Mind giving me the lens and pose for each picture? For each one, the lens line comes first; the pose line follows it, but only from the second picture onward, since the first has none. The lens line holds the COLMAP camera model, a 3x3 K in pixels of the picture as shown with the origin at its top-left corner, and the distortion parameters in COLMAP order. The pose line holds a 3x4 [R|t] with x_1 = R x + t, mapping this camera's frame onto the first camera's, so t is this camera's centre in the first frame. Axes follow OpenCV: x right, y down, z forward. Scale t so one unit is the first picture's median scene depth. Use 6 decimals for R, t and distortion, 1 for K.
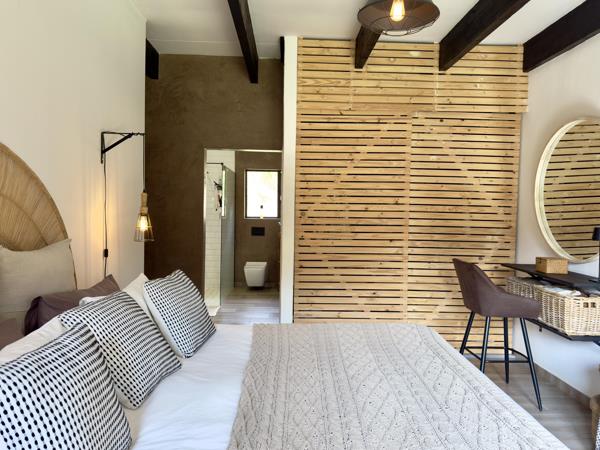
lens RADIAL K [[432.2, 0, 290.8], [0, 432.2, 225.0], [0, 0, 1]] dist [0.045763, -0.135035]
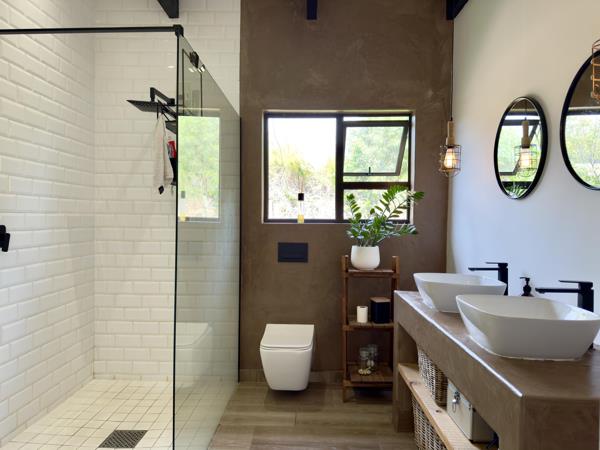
lens RADIAL K [[412.8, 0, 299.9], [0, 412.8, 227.9], [0, 0, 1]] dist [0.007861, -0.002072]
pose [[0.999695, -0.004759, -0.024253, -0.105663], [0.004433, 0.999899, -0.013475, -0.007984], [0.024314, 0.013364, 0.999615, 1.050720]]
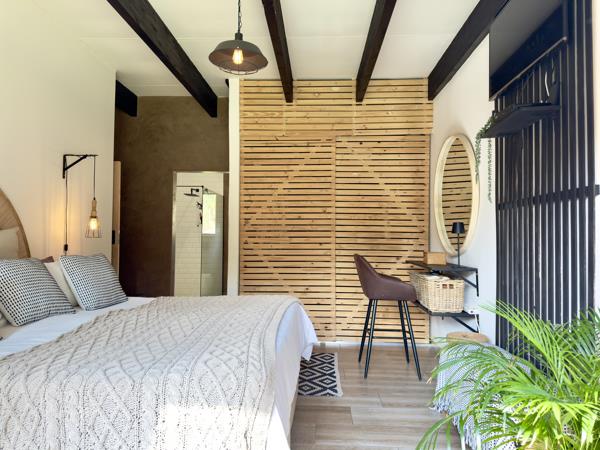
lens RADIAL K [[412.8, 0, 299.9], [0, 412.8, 227.9], [0, 0, 1]] dist [0.007861, -0.002072]
pose [[0.997979, -0.011517, -0.062489, 0.247140], [0.007441, 0.997853, -0.065072, 0.065888], [0.063105, 0.064475, 0.995922, -0.130811]]
